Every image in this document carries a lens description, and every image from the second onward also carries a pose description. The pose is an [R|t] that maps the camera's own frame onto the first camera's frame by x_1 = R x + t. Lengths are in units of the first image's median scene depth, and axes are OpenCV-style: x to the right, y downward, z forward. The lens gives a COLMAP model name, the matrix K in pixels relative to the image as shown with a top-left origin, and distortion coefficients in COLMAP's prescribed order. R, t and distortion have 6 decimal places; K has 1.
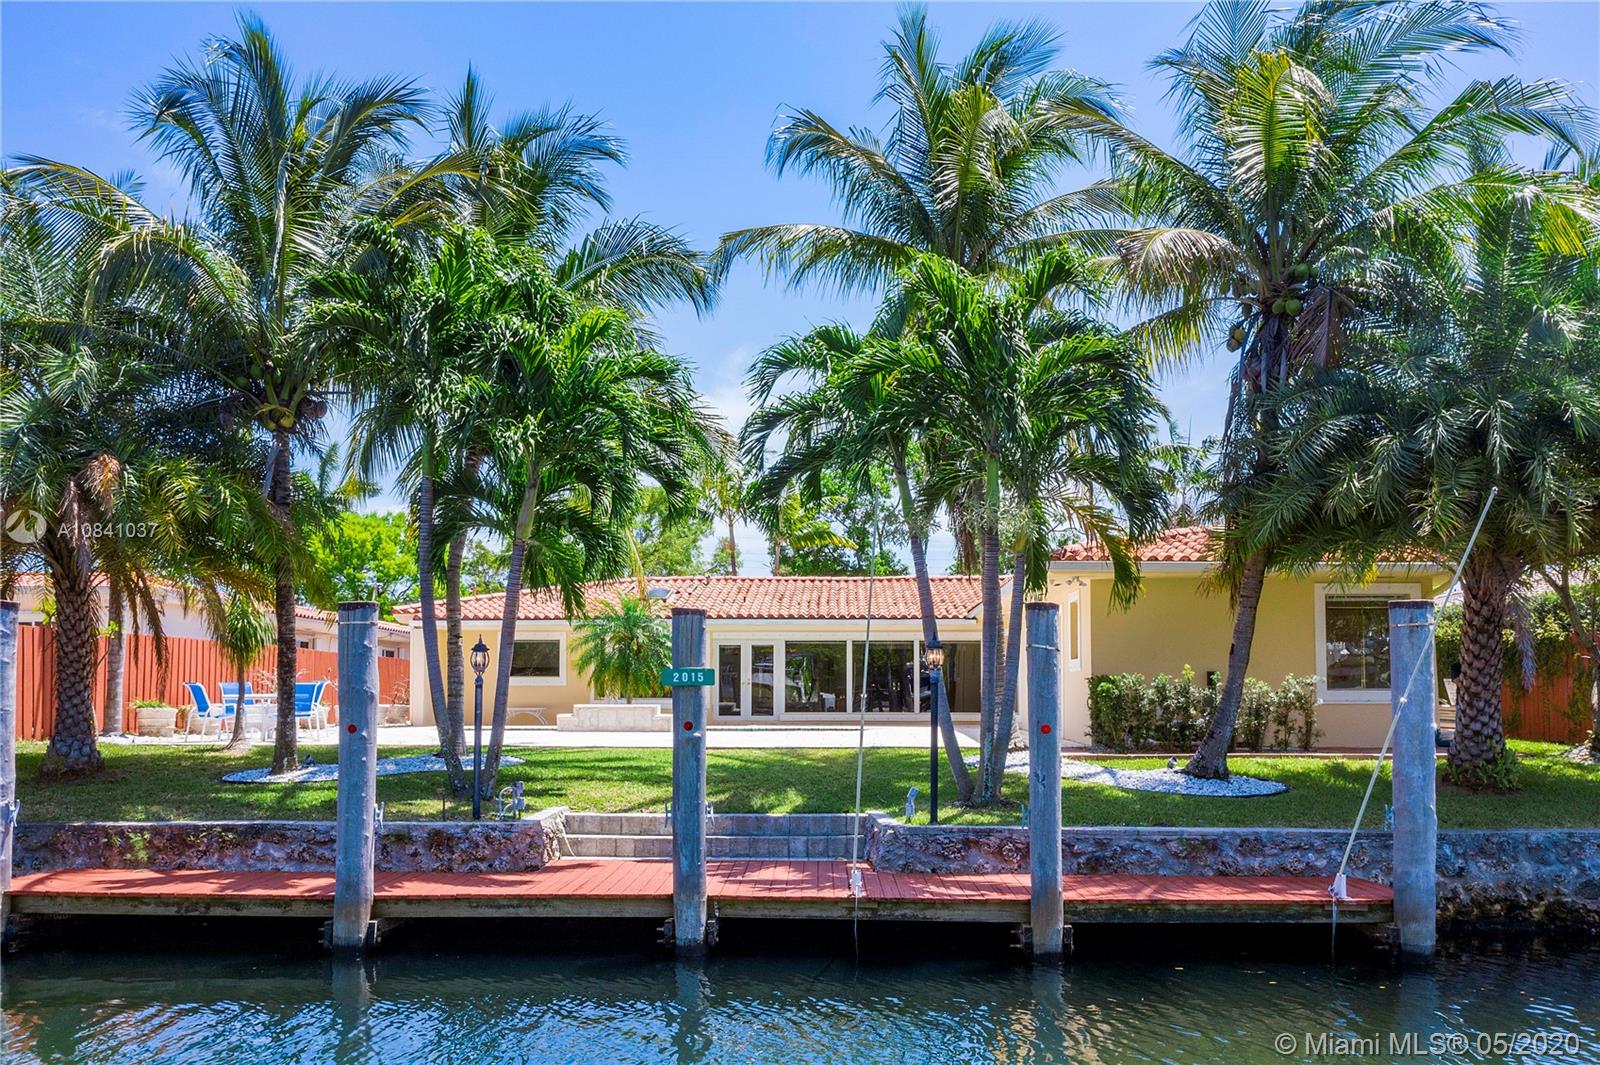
lens RADIAL K [[1233.2, 0, 792.4], [0, 1233.2, 536.0], [0, 0, 1]] dist [-0.001841, 0.000752]
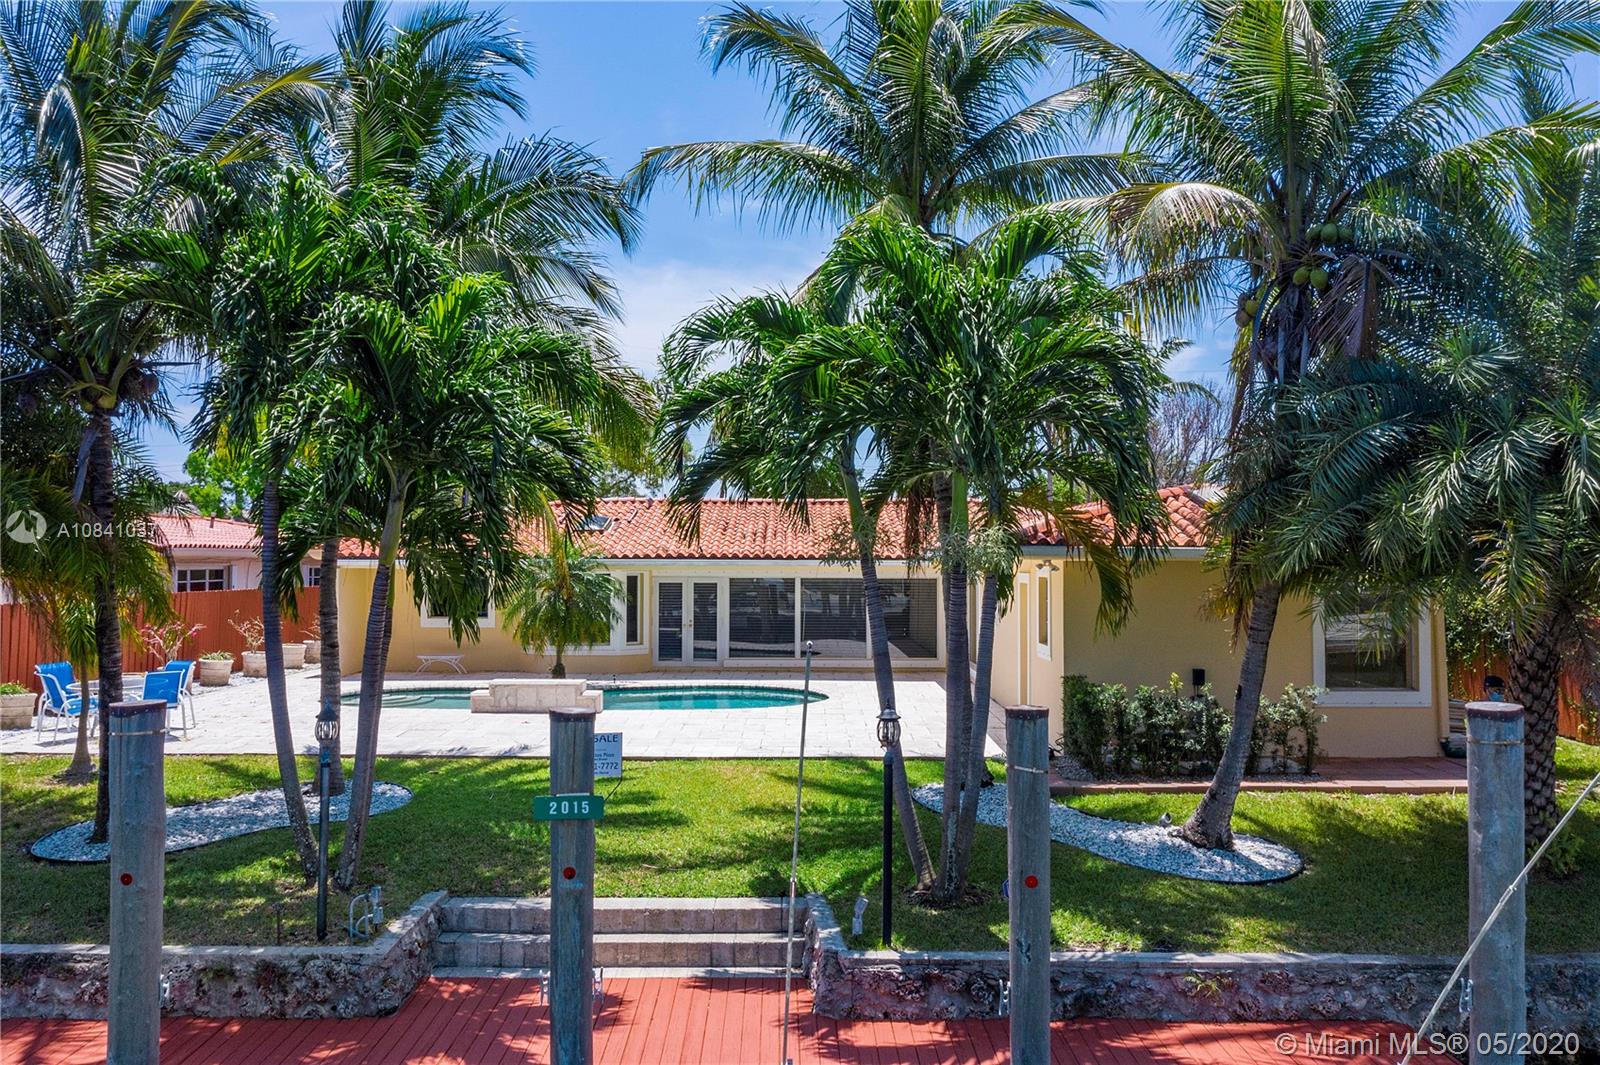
lens RADIAL K [[1253.9, 0, 800.0], [0, 1253.9, 532.5], [0, 0, 1]] dist [-0.002477, -0.002607]
pose [[0.999003, -0.005766, 0.044269, 0.018277], [0.002260, 0.996885, 0.078839, -0.083525], [-0.044586, -0.078660, 0.995904, 0.162776]]
